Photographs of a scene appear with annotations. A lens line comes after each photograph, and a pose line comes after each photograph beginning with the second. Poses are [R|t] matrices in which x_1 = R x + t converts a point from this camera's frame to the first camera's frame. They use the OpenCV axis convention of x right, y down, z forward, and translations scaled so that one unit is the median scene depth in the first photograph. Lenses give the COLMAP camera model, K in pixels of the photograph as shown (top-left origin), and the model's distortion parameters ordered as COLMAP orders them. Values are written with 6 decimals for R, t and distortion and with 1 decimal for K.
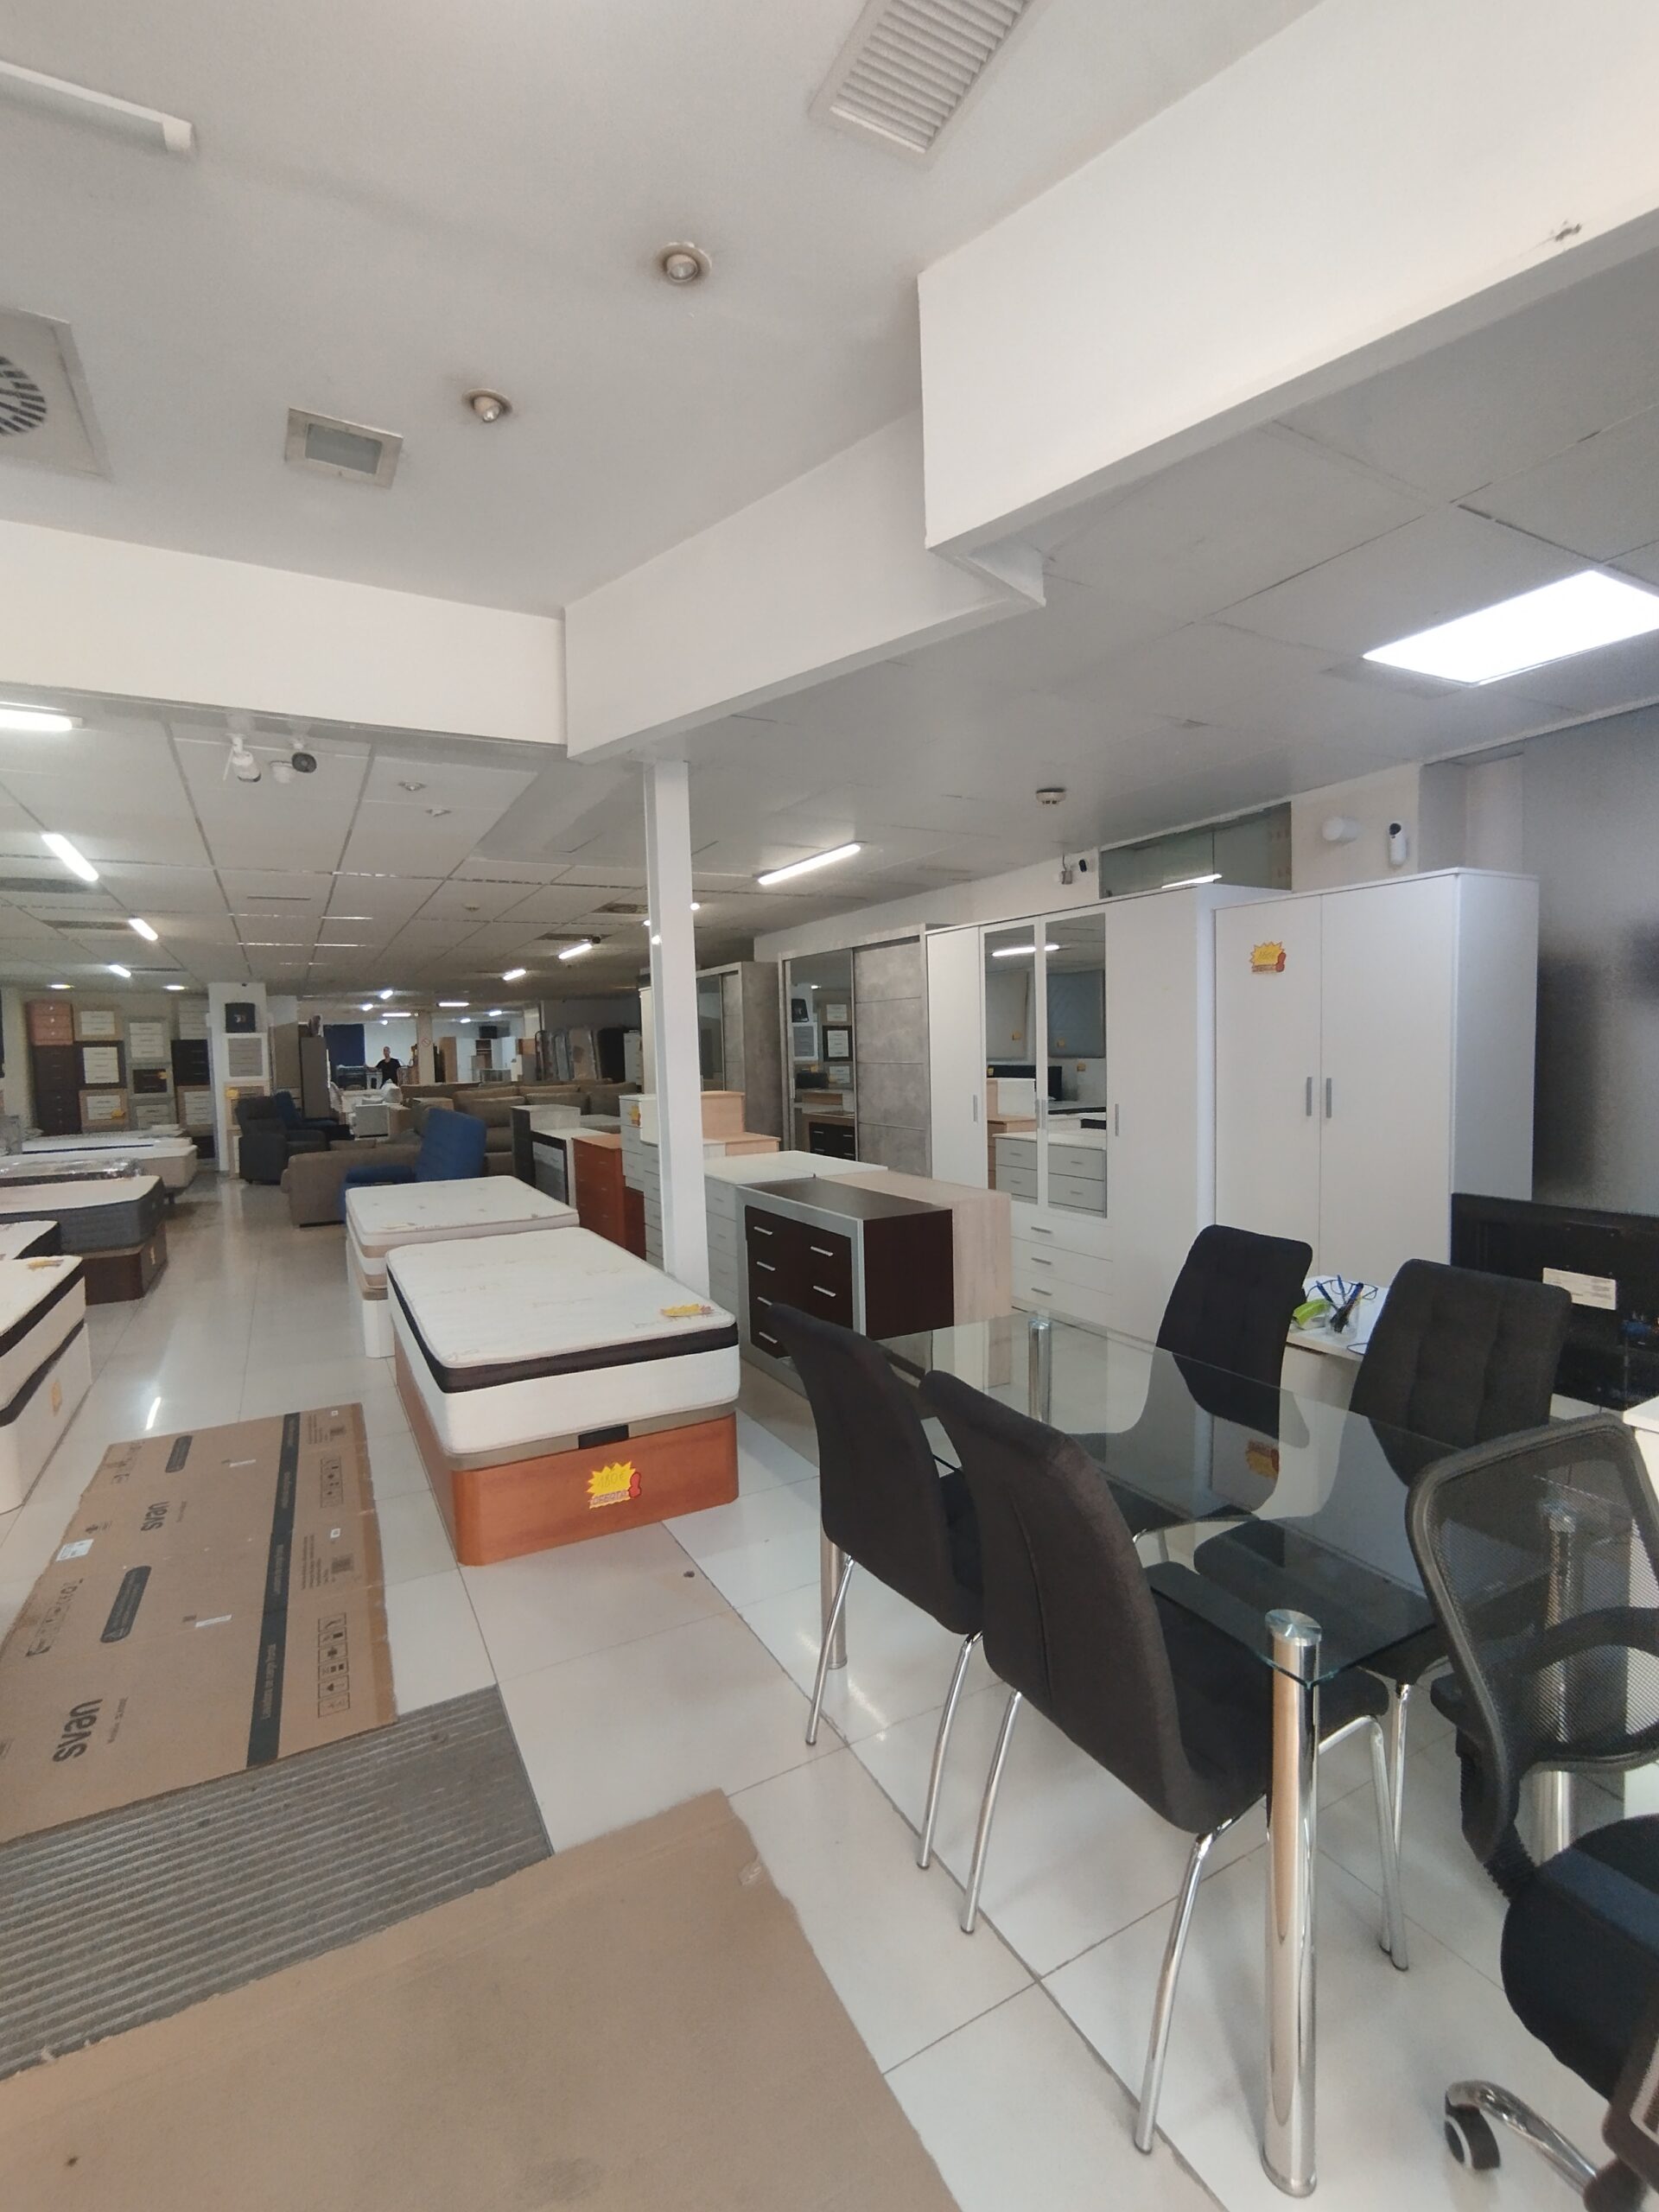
lens RADIAL K [[986.4, 0, 840.9], [0, 986.4, 1104.0], [0, 0, 1]] dist [0.001531, 0.000003]
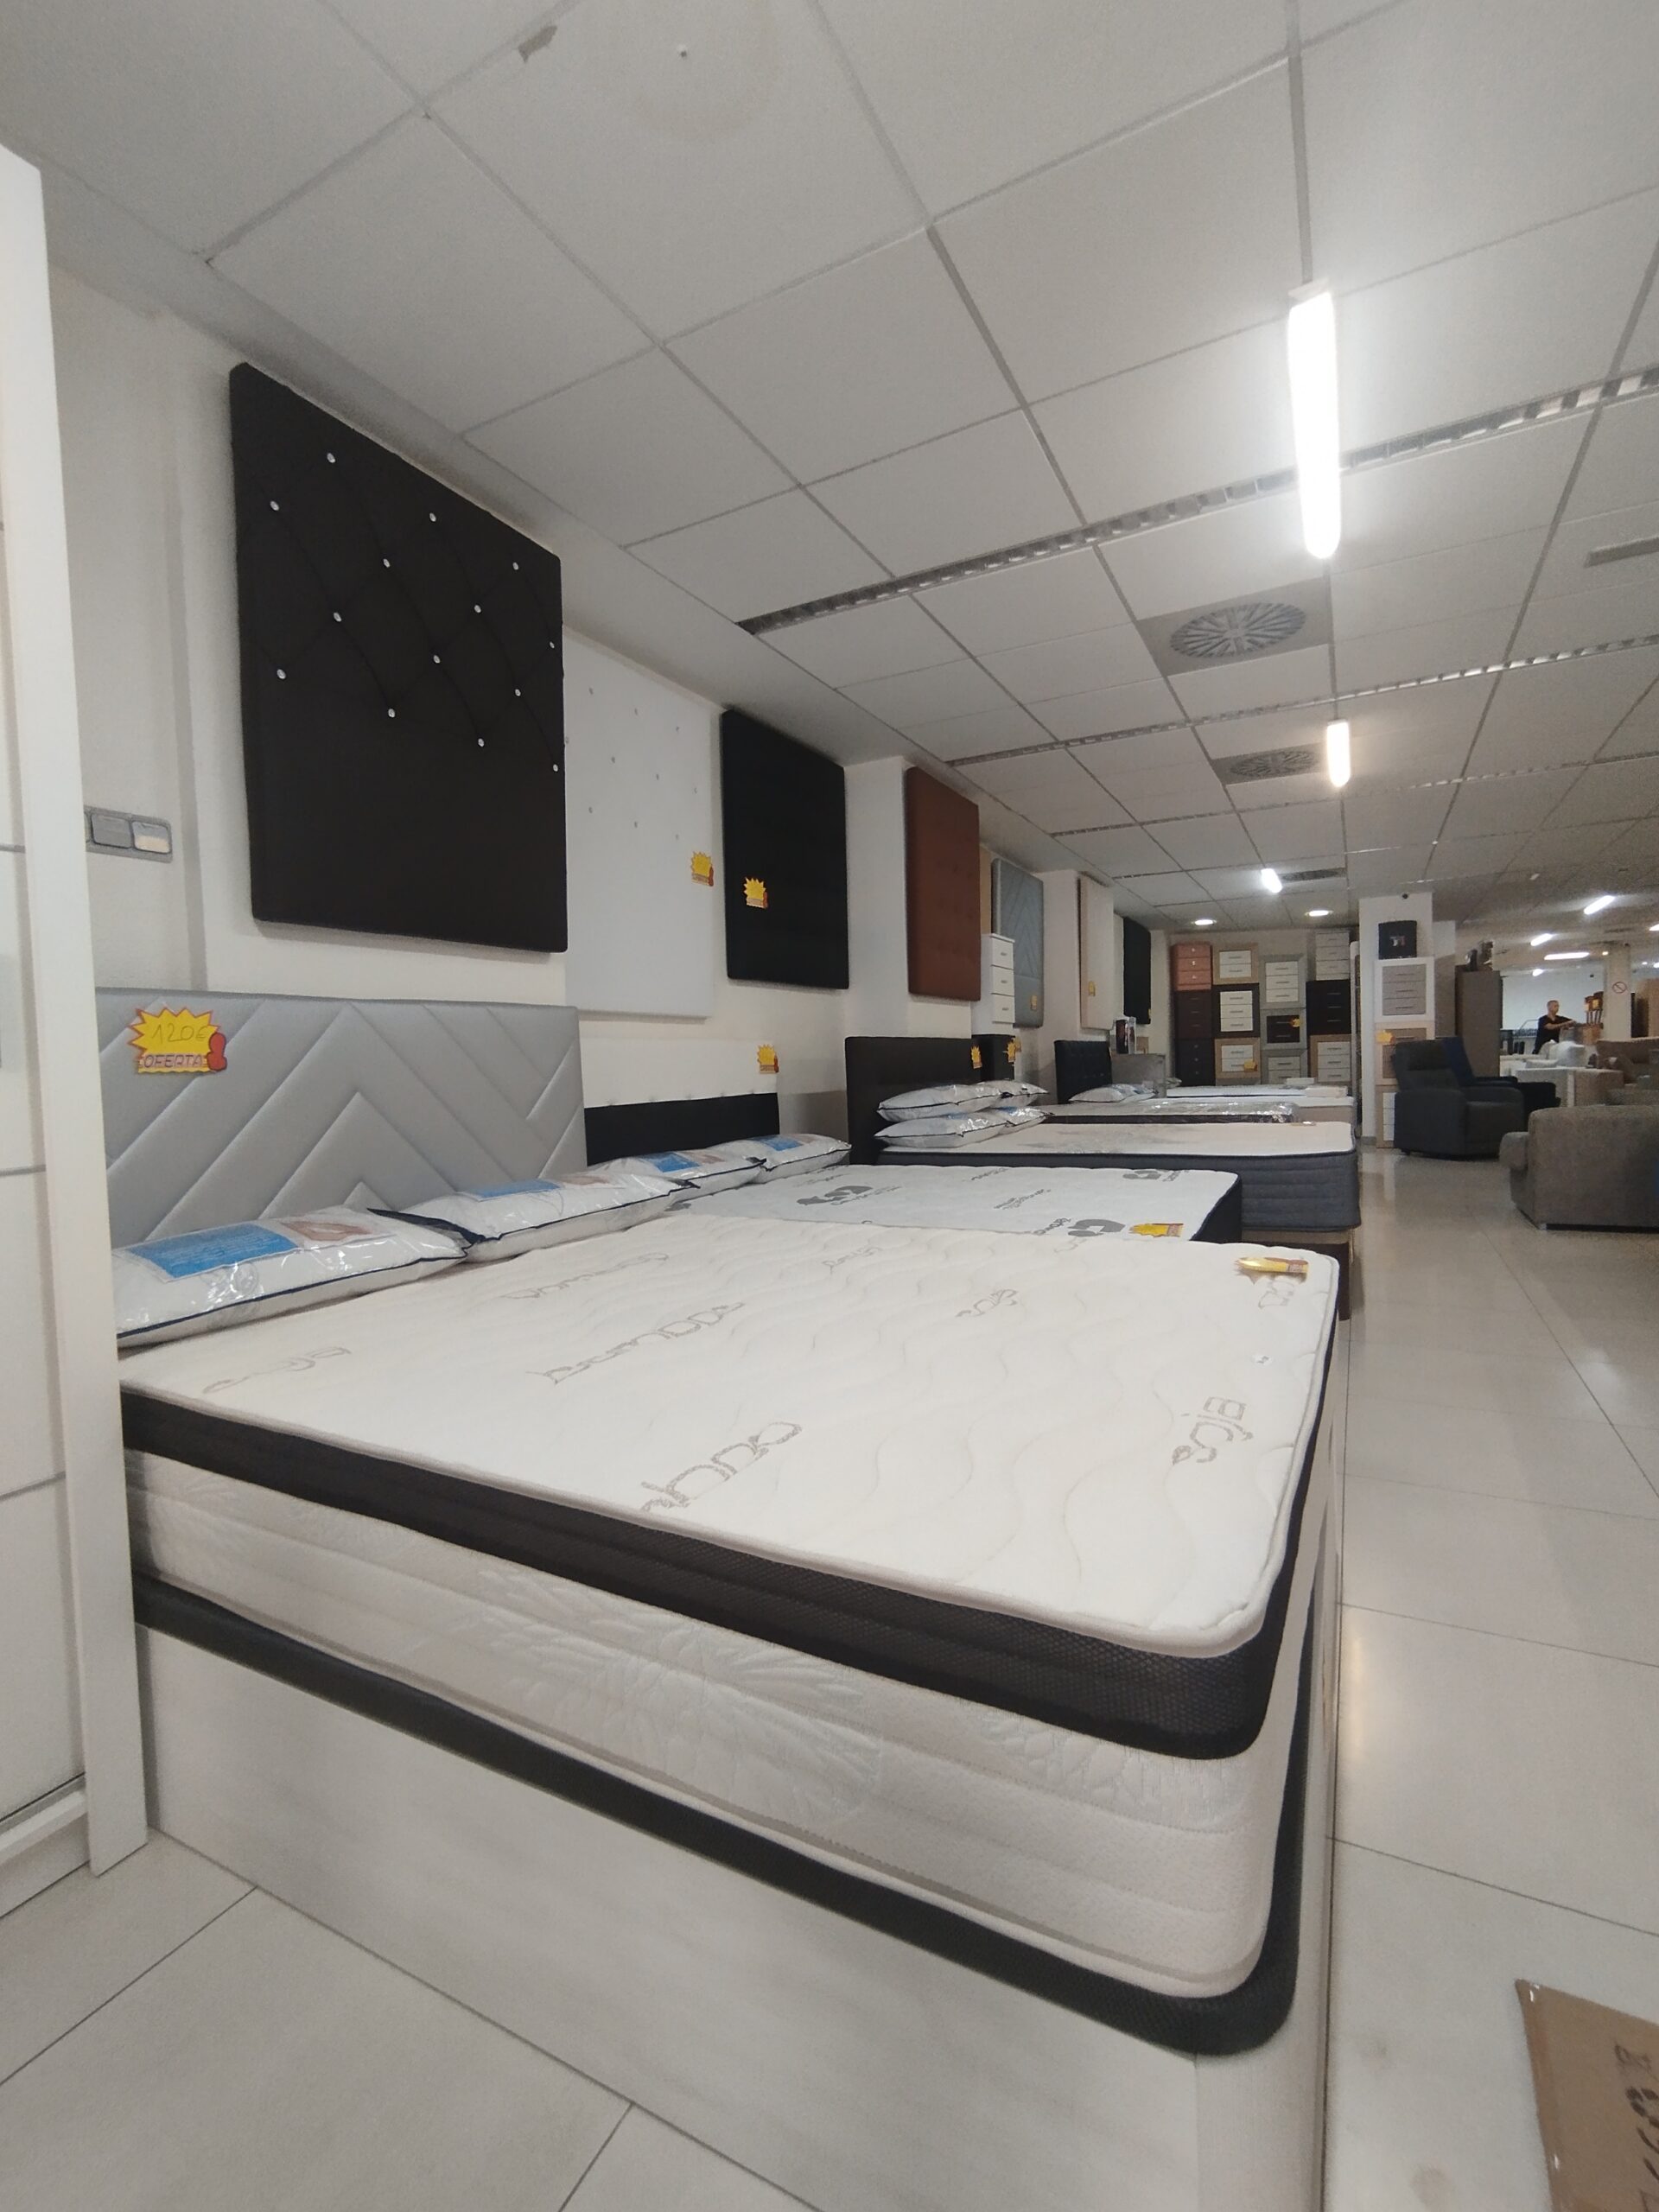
lens RADIAL K [[1002.8, 0, 829.5], [0, 1002.8, 1106.0], [0, 0, 1]] dist [0.005317, 0.000972]
pose [[0.536878, 0.042179, -0.842605, -0.198045], [-0.026166, 0.999101, 0.033341, 0.030796], [0.843254, 0.004147, 0.537499, 0.221784]]
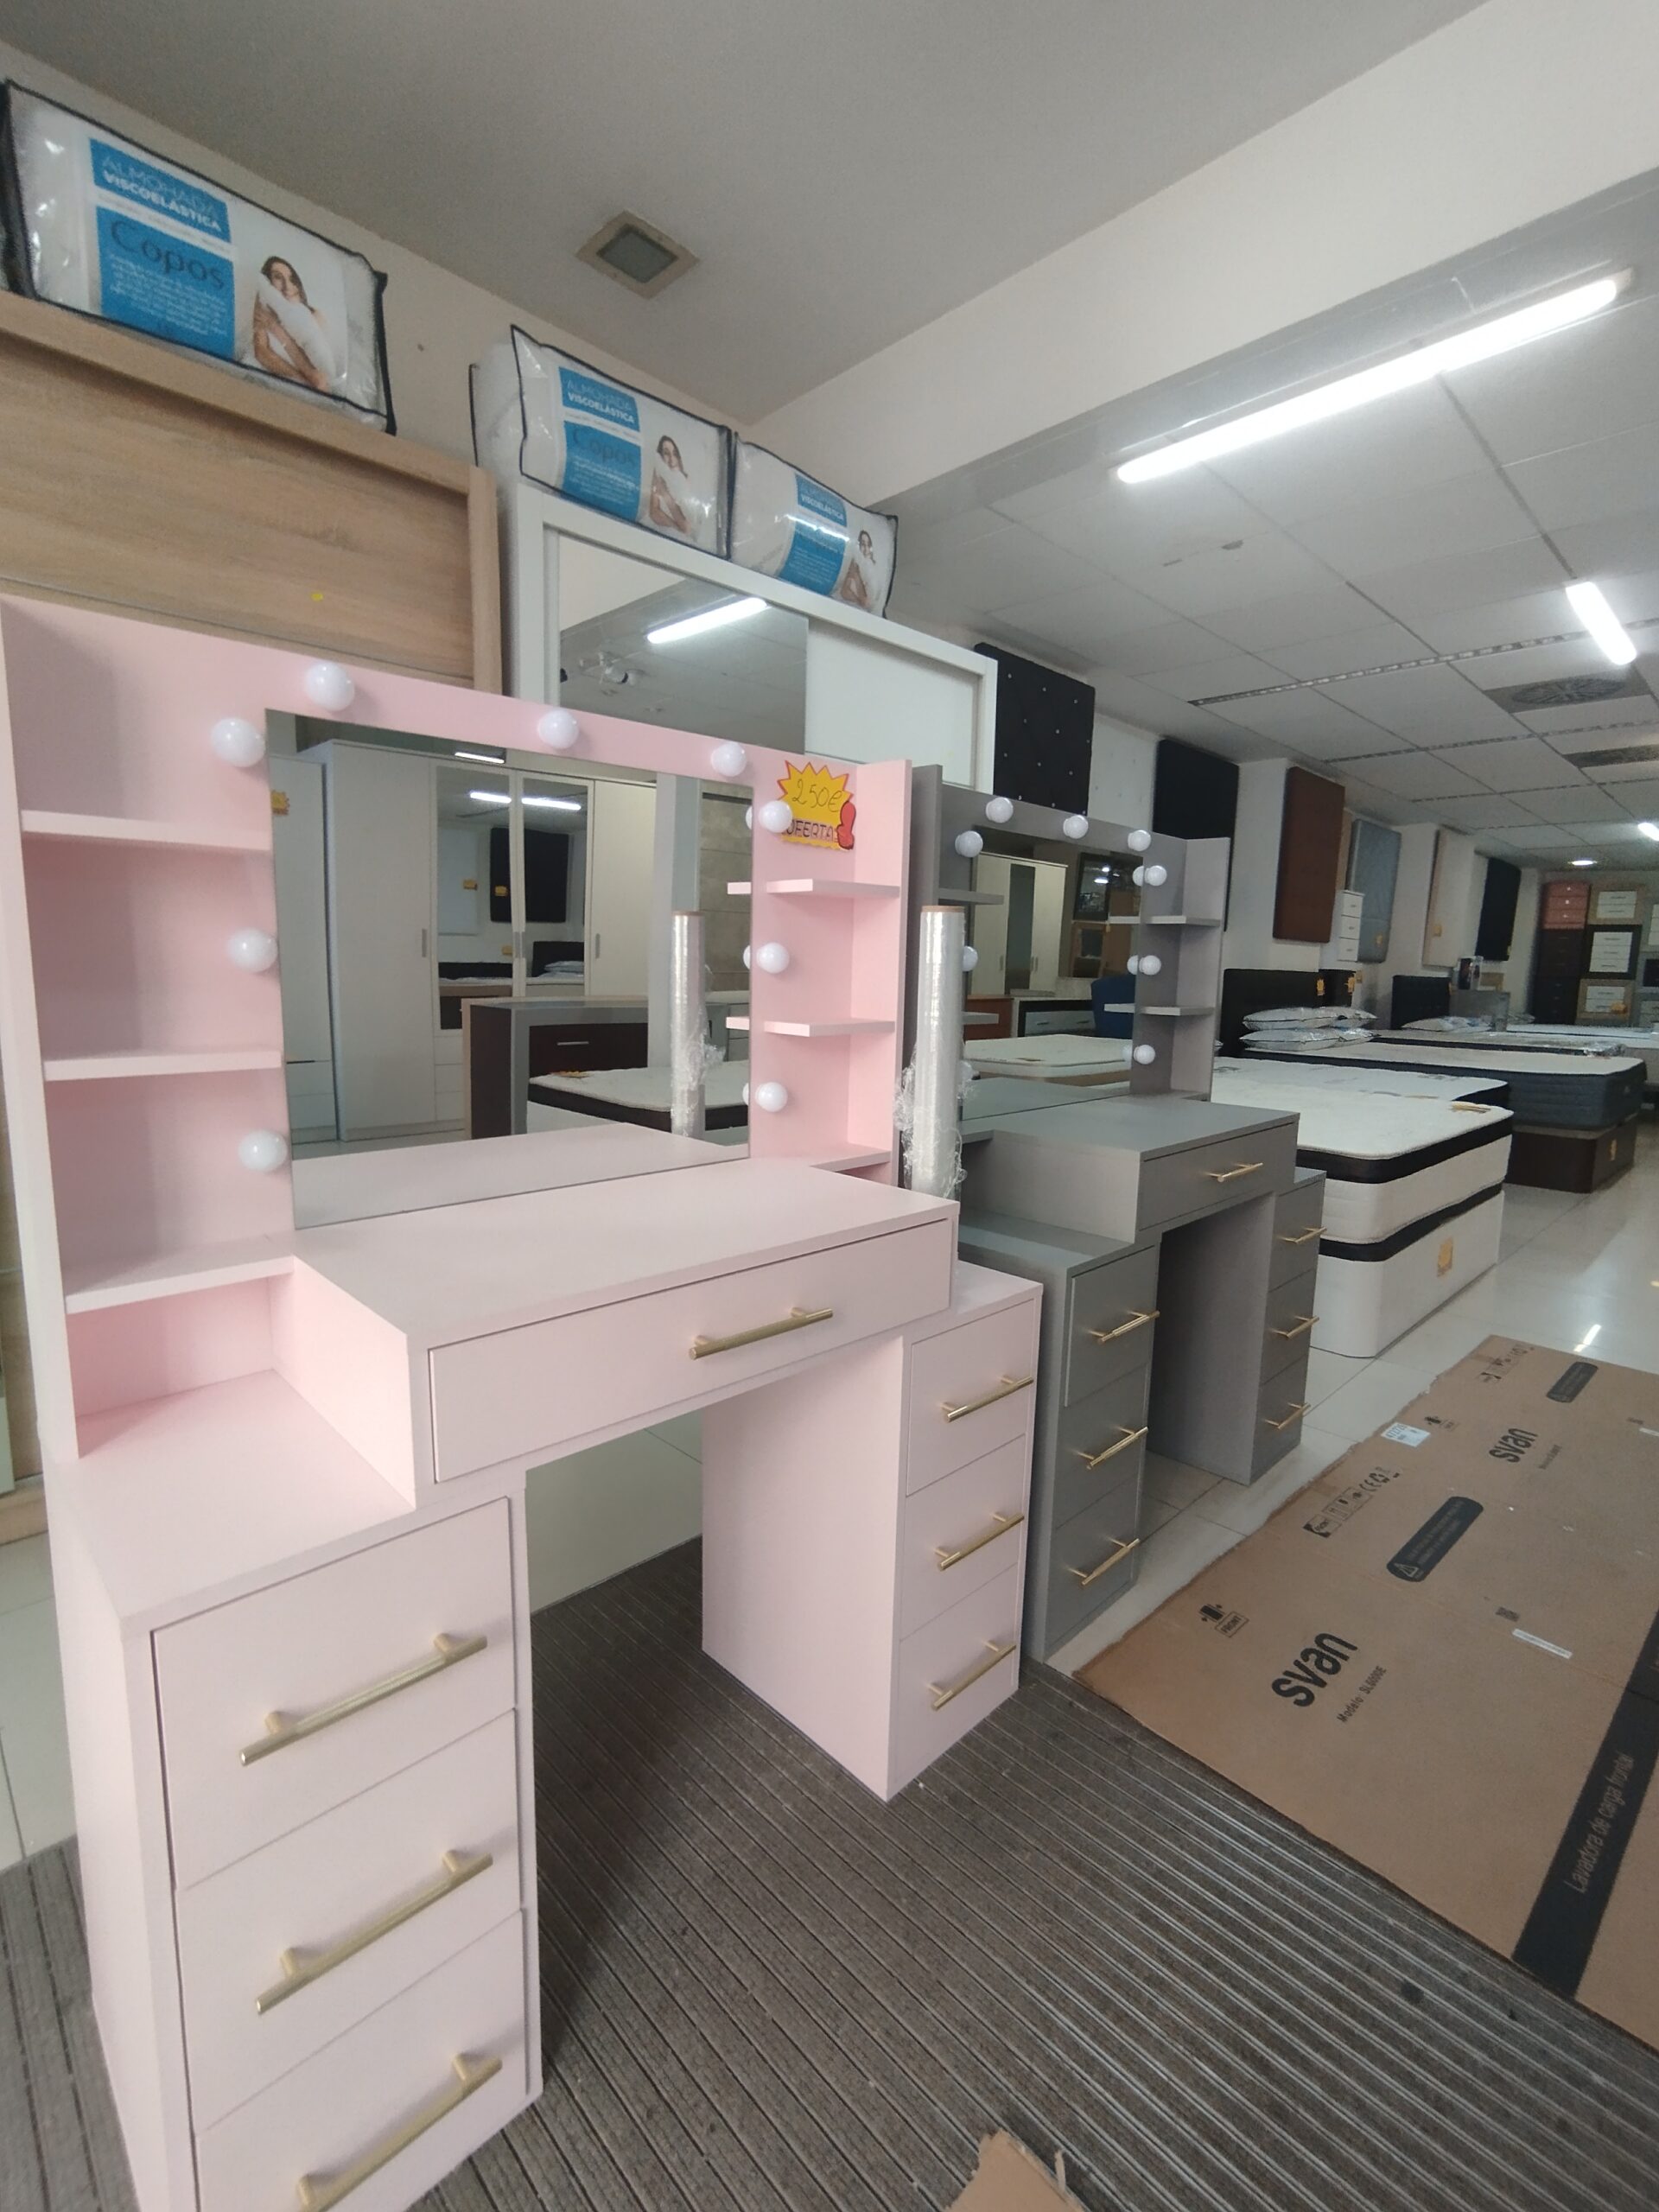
lens RADIAL K [[1002.8, 0, 829.5], [0, 1002.8, 1106.0], [0, 0, 1]] dist [0.005317, 0.000972]
pose [[0.259972, 0.161423, -0.952028, -0.044794], [-0.083330, 0.986000, 0.144428, 0.029750], [0.962014, 0.041785, 0.269784, 0.085175]]
